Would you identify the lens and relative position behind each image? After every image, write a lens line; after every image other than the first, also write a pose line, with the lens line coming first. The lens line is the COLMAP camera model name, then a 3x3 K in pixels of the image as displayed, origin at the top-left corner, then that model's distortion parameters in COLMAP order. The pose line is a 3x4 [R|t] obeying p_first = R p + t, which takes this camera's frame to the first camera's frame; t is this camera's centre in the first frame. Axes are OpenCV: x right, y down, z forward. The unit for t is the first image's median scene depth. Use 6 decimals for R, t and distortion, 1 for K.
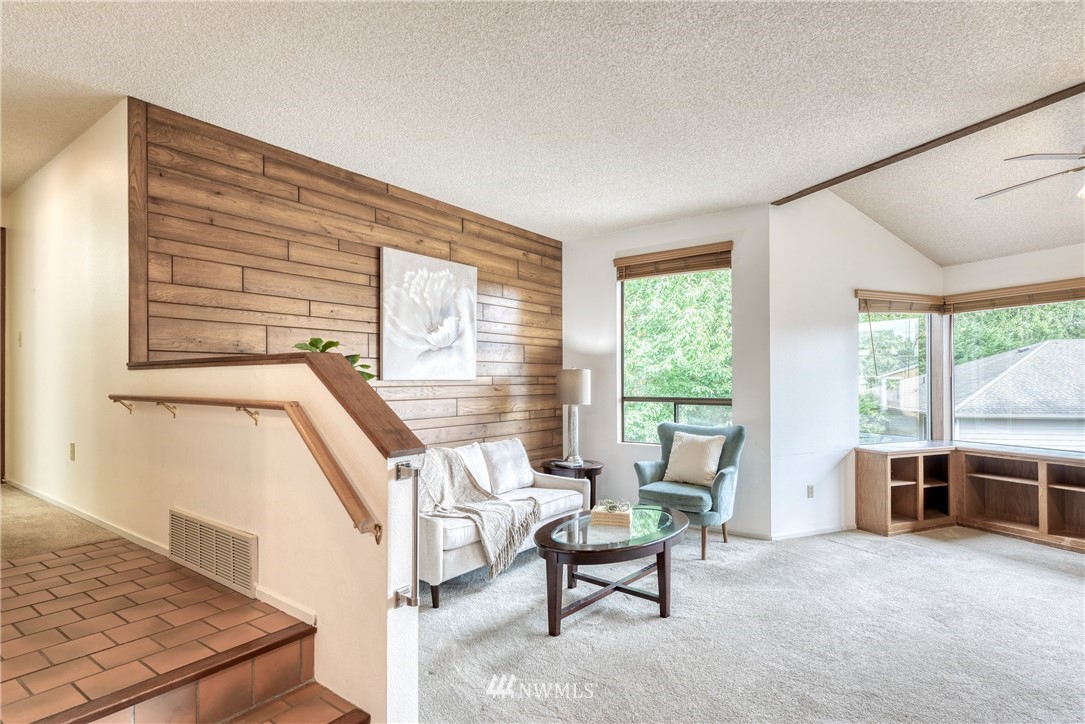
lens RADIAL K [[566.8, 0, 545.3], [0, 566.8, 379.4], [0, 0, 1]] dist [0.009569, -0.003062]
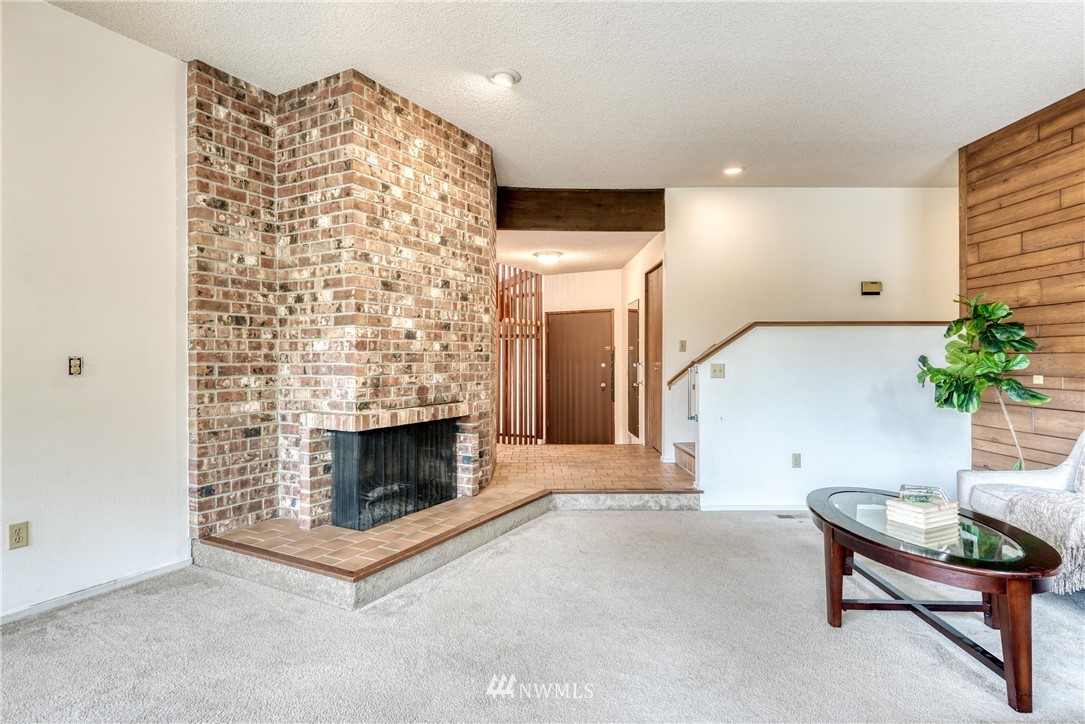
lens RADIAL K [[566.8, 0, 542.6], [0, 566.8, 355.2], [0, 0, 1]] dist [0.009569, -0.003062]
pose [[-0.784757, 0.002935, -0.619797, 0.718885], [0.005603, 0.999982, -0.002359, 0.037031], [0.619778, -0.005324, -0.784759, 0.982586]]
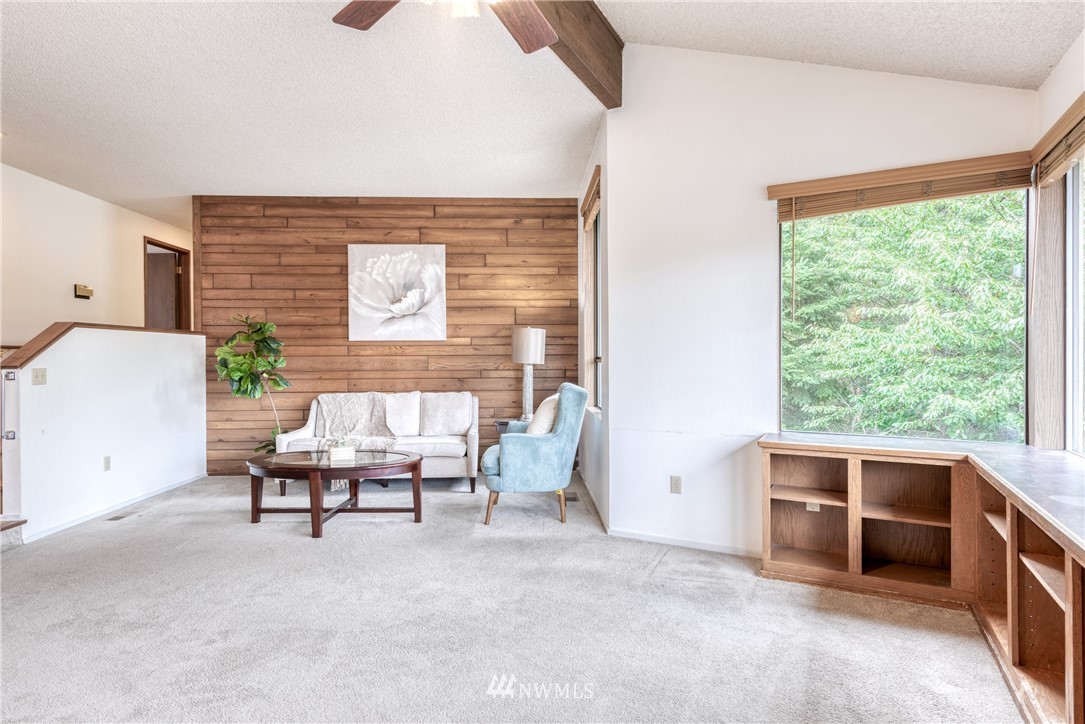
lens RADIAL K [[566.8, 0, 543.2], [0, 566.8, 358.5], [0, 0, 1]] dist [0.009569, -0.003062]
pose [[0.633615, 0.003484, -0.773640, 1.001956], [0.003025, 0.999971, 0.006980, 0.033533], [0.773642, -0.006763, 0.633586, 0.450806]]
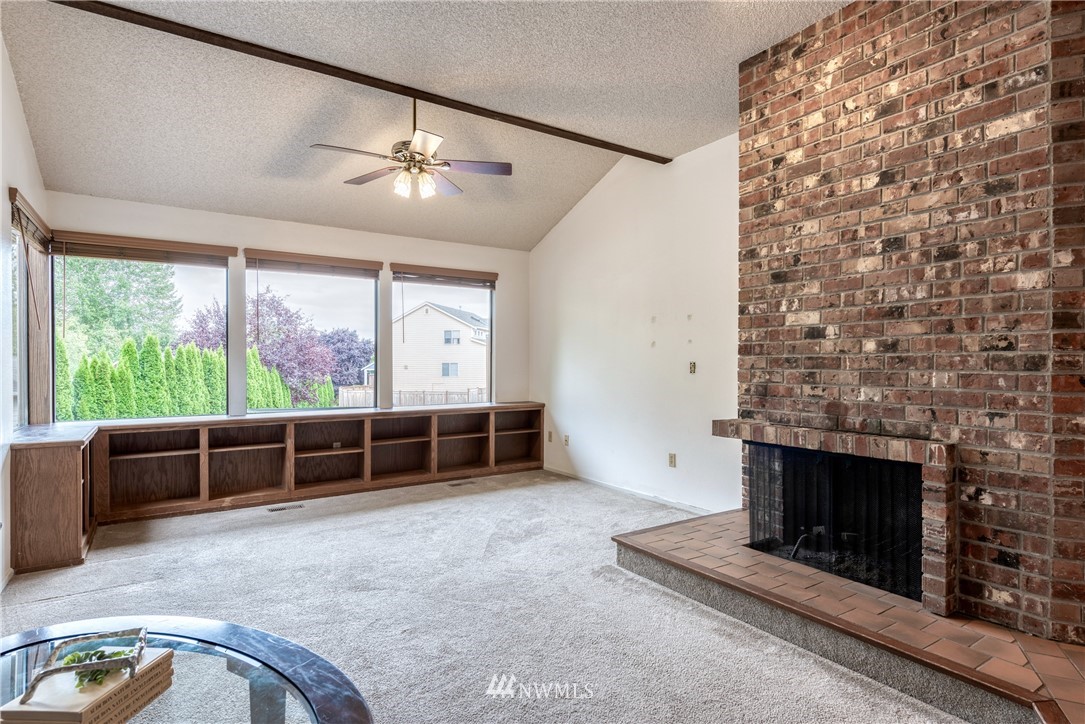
lens RADIAL K [[566.8, 0, 548.6], [0, 566.8, 365.3], [0, 0, 1]] dist [0.009569, -0.003062]
pose [[-0.192931, 0.000848, 0.981212, -0.194581], [0.000707, 0.999999, -0.000725, 0.040630], [-0.981212, 0.000554, -0.192931, 0.627355]]
